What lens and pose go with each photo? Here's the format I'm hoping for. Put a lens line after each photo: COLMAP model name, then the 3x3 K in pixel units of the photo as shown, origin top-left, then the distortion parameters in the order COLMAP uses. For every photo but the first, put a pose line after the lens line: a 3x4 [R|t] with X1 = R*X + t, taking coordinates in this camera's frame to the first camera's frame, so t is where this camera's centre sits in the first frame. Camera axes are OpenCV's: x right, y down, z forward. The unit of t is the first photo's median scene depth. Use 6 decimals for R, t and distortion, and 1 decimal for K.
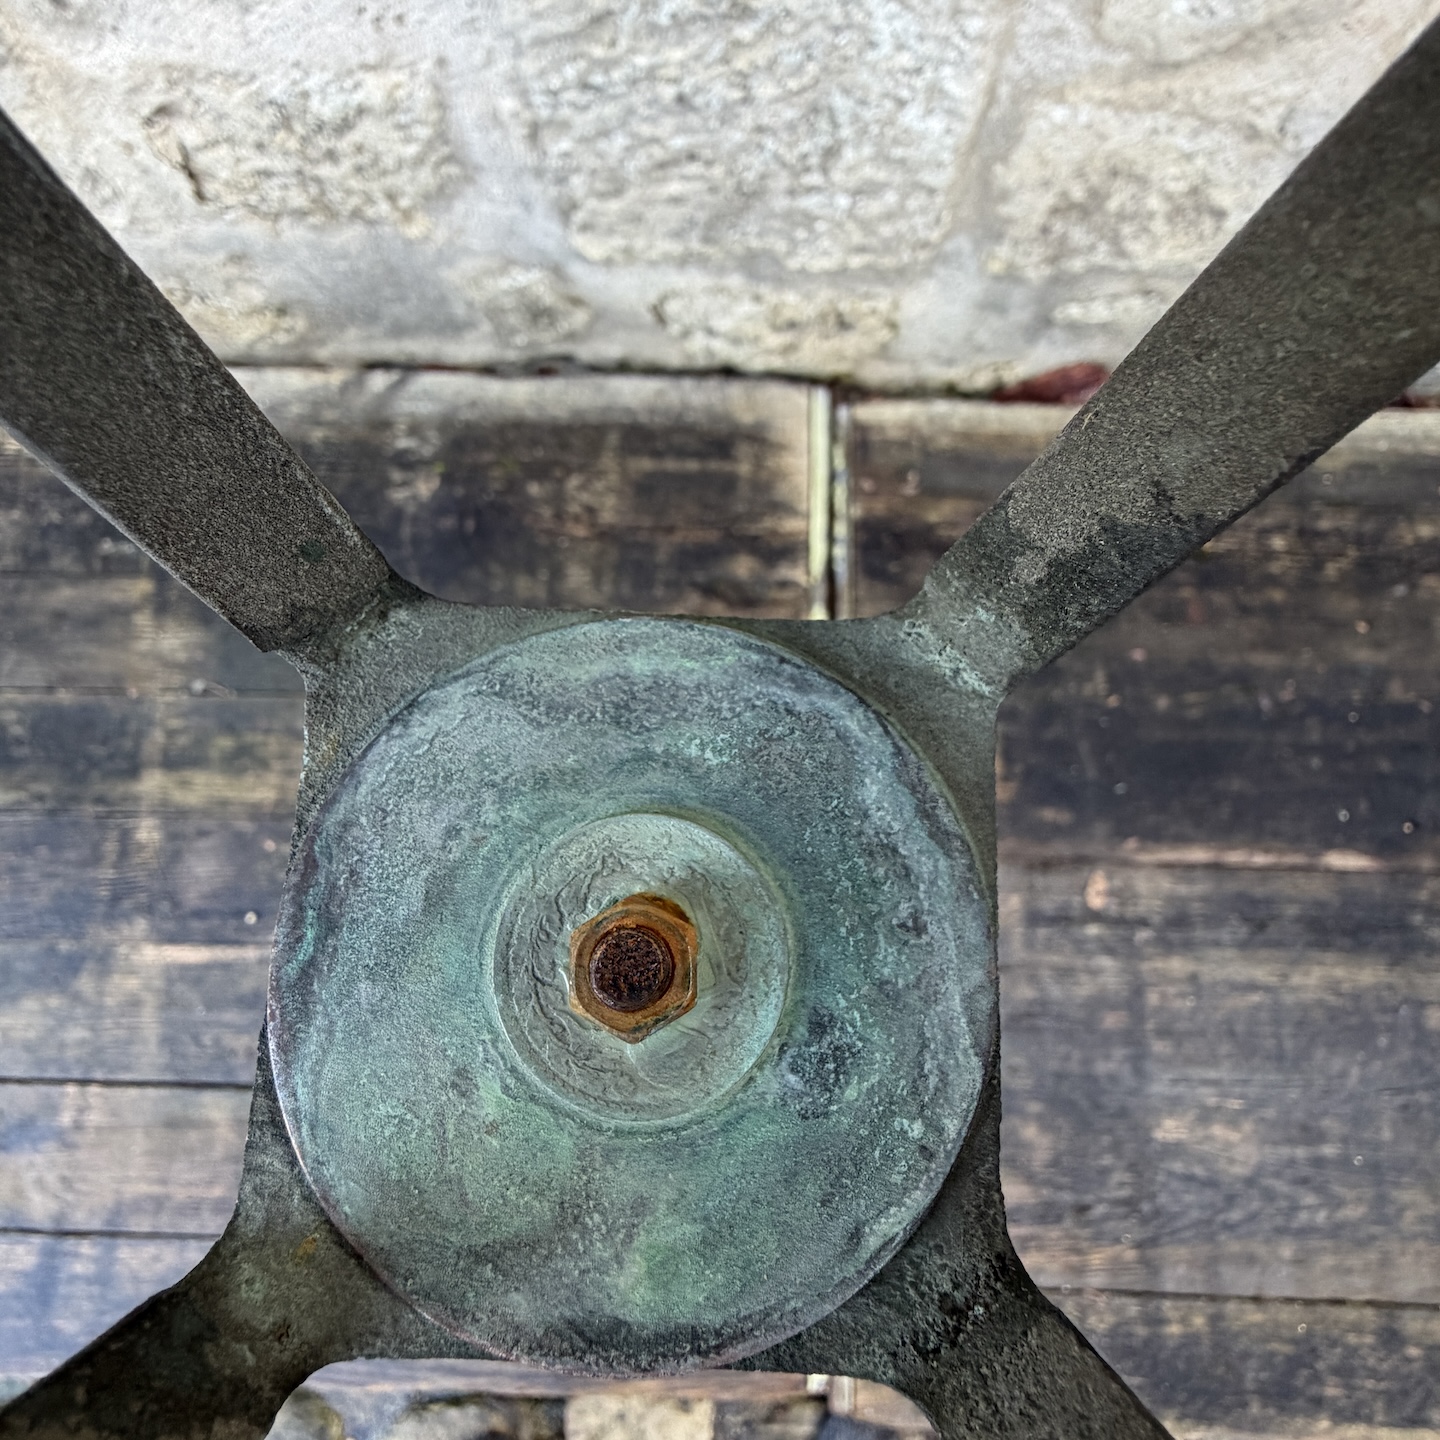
lens RADIAL K [[972.6, 0, 719.8], [0, 972.6, 681.6], [0, 0, 1]] dist [0.001091, 0.000783]
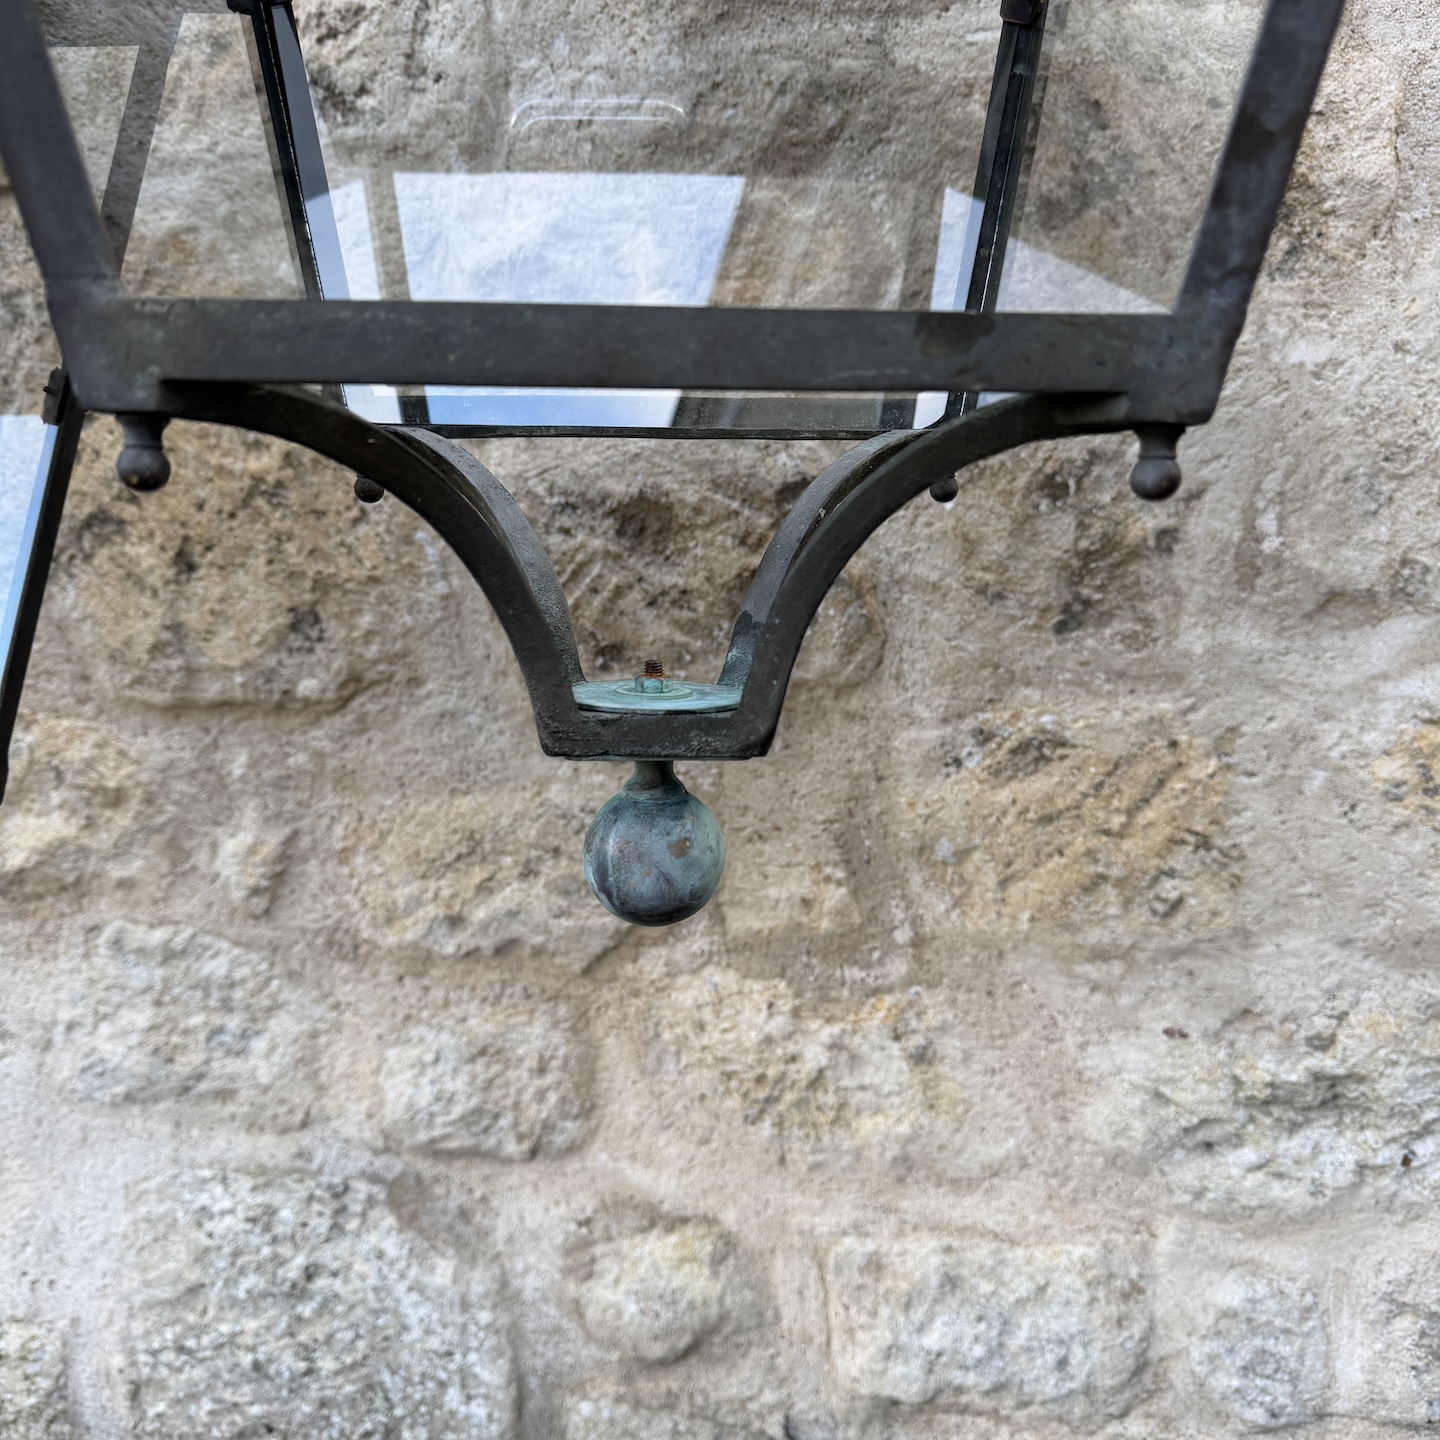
lens RADIAL K [[1354.6, 0, 716.0], [0, 1354.6, 723.6], [0, 0, 1]] dist [0.160962, -0.389976]
pose [[0.991730, 0.017806, -0.127097, 0.674448], [-0.124038, 0.387198, -0.913615, 0.505424], [0.032944, 0.921825, 0.386204, -0.292242]]
